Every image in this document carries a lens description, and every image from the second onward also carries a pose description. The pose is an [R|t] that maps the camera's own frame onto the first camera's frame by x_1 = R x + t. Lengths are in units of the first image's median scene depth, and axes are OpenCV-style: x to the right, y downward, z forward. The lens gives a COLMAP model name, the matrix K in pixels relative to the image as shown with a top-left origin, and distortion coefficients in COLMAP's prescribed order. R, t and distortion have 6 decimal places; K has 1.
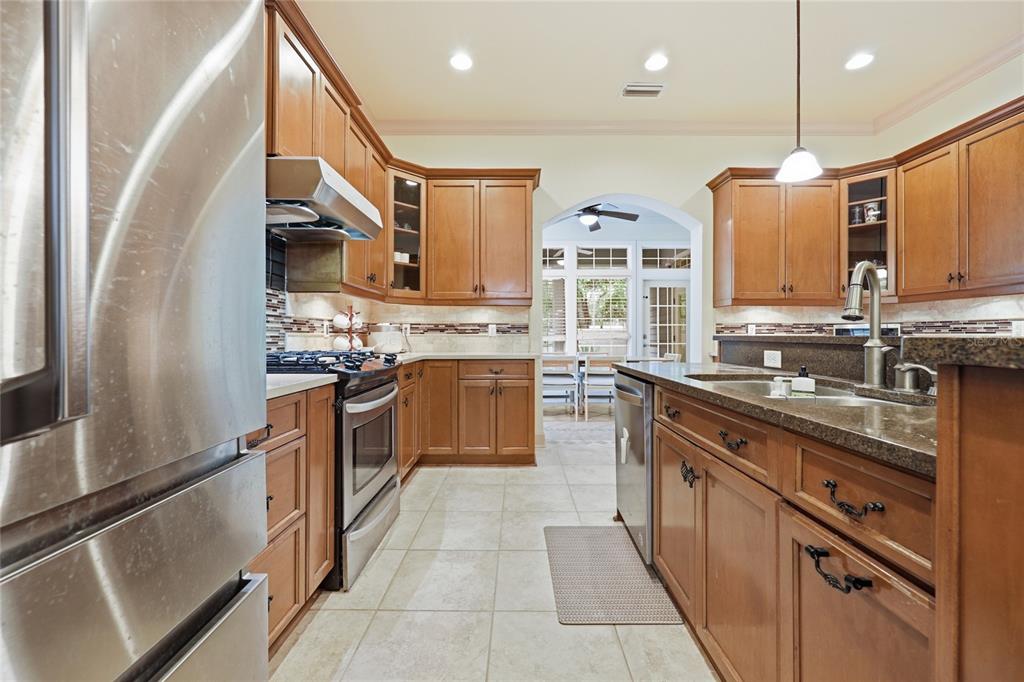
lens RADIAL K [[411.7, 0, 514.3], [0, 411.7, 336.2], [0, 0, 1]] dist [-0.000371, -0.000052]
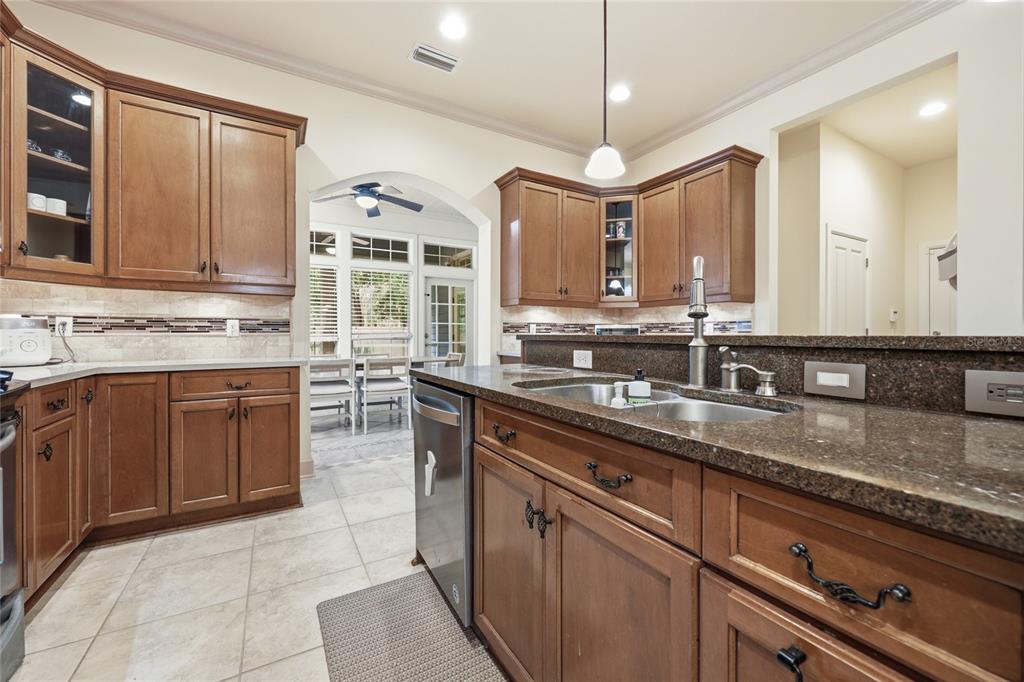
lens RADIAL K [[411.7, 0, 514.2], [0, 411.7, 335.5], [0, 0, 1]] dist [-0.000371, -0.000052]
pose [[0.858872, -0.002406, 0.512184, 0.001093], [0.002187, 0.999997, 0.001031, -0.000518], [-0.512185, 0.000235, 0.858875, 0.160330]]
